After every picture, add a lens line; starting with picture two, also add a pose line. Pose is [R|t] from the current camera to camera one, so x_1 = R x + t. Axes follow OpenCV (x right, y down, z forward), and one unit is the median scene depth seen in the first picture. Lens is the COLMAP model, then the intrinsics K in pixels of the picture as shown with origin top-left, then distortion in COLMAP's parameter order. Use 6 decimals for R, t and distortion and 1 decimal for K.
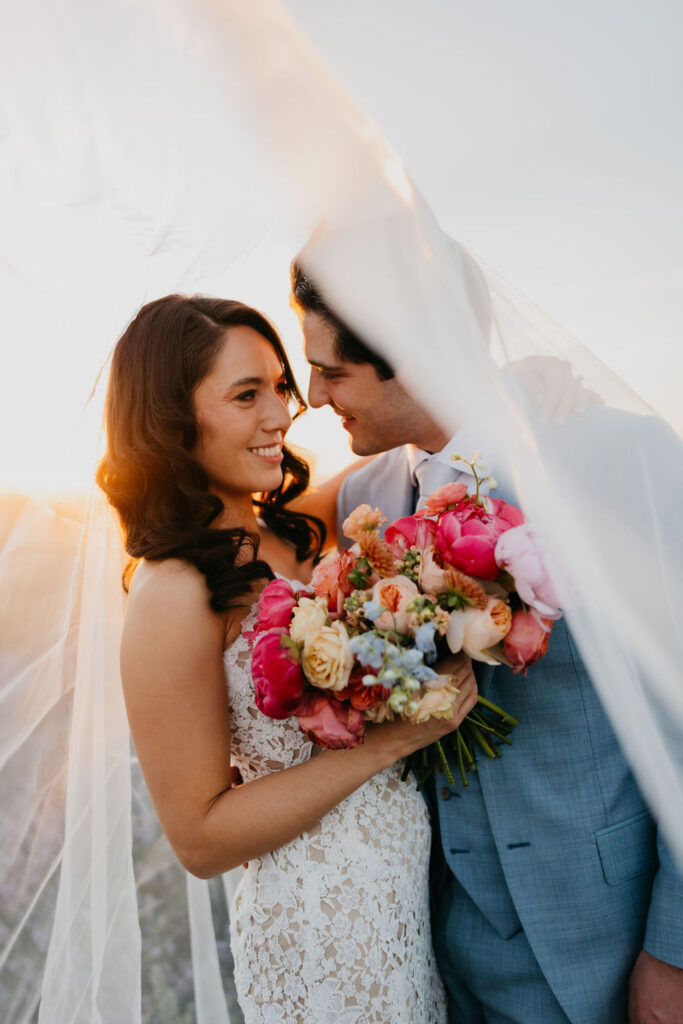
lens RADIAL K [[1034.3, 0, 341.5], [0, 1034.3, 512.0], [0, 0, 1]] dist [0.004005, -0.001755]
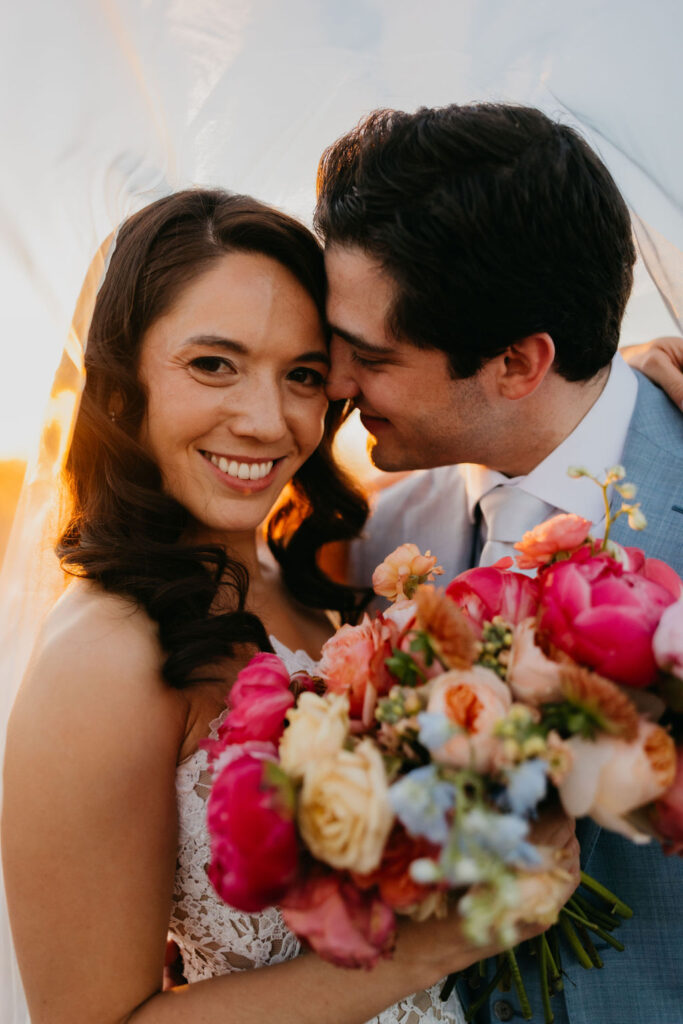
lens RADIAL K [[986.6, 0, 341.8], [0, 986.6, 492.4], [0, 0, 1]] dist [0.012172, 0.025609]
pose [[0.997326, 0.072511, 0.009147, -0.031300], [-0.071590, 0.994428, -0.077382, 0.012613], [-0.014707, 0.076520, 0.996960, 0.447673]]
